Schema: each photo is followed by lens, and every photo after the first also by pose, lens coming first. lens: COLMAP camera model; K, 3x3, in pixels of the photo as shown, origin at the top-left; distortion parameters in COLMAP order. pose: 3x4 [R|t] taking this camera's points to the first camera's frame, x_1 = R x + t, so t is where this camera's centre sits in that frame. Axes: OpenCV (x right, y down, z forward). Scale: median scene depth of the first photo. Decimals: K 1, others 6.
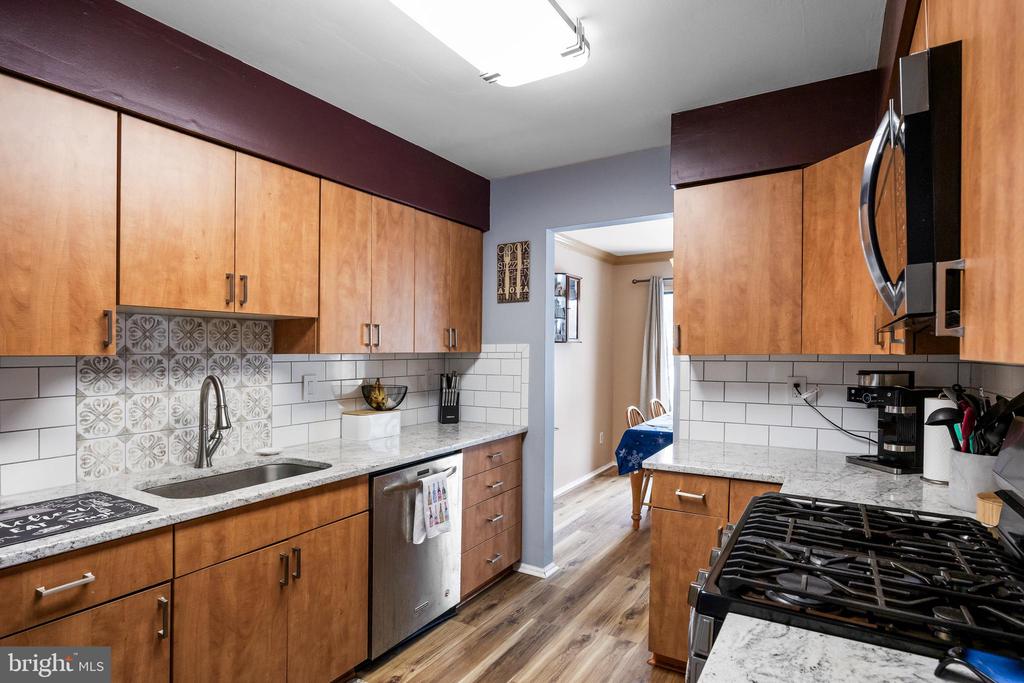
lens RADIAL K [[535.3, 0, 511.5], [0, 535.3, 364.1], [0, 0, 1]] dist [-0.003675, -0.000681]
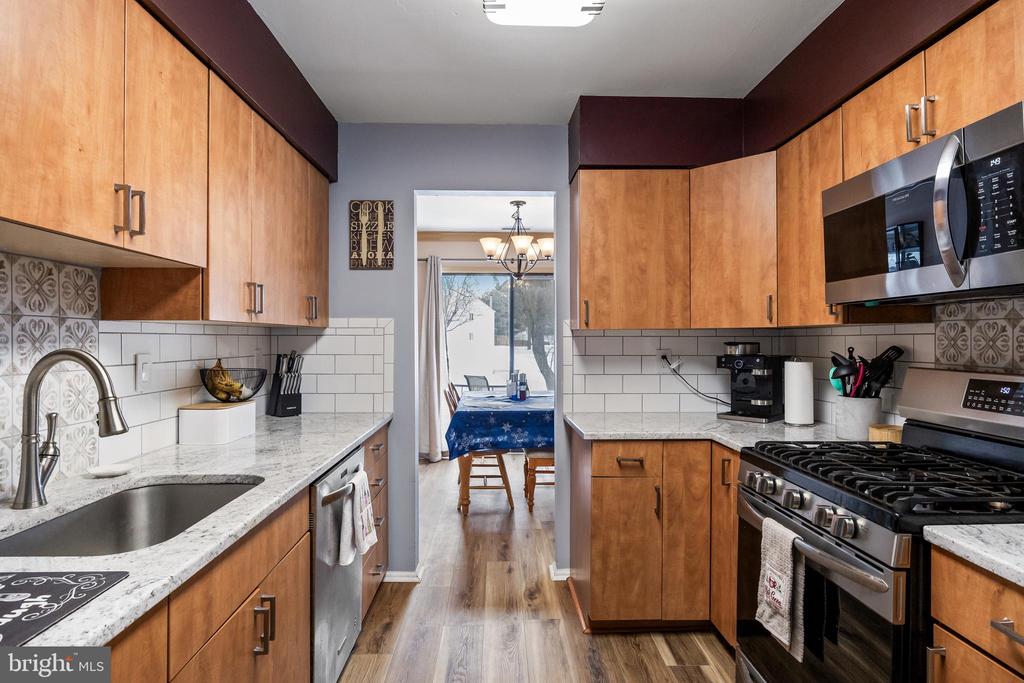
lens RADIAL K [[560.7, 0, 507.7], [0, 560.7, 346.9], [0, 0, 1]] dist [-0.003215, -0.001338]
pose [[0.841866, -0.004882, 0.539664, -0.426184], [0.010354, 0.999921, -0.007106, 0.024678], [-0.539587, 0.011570, 0.841850, 0.179335]]
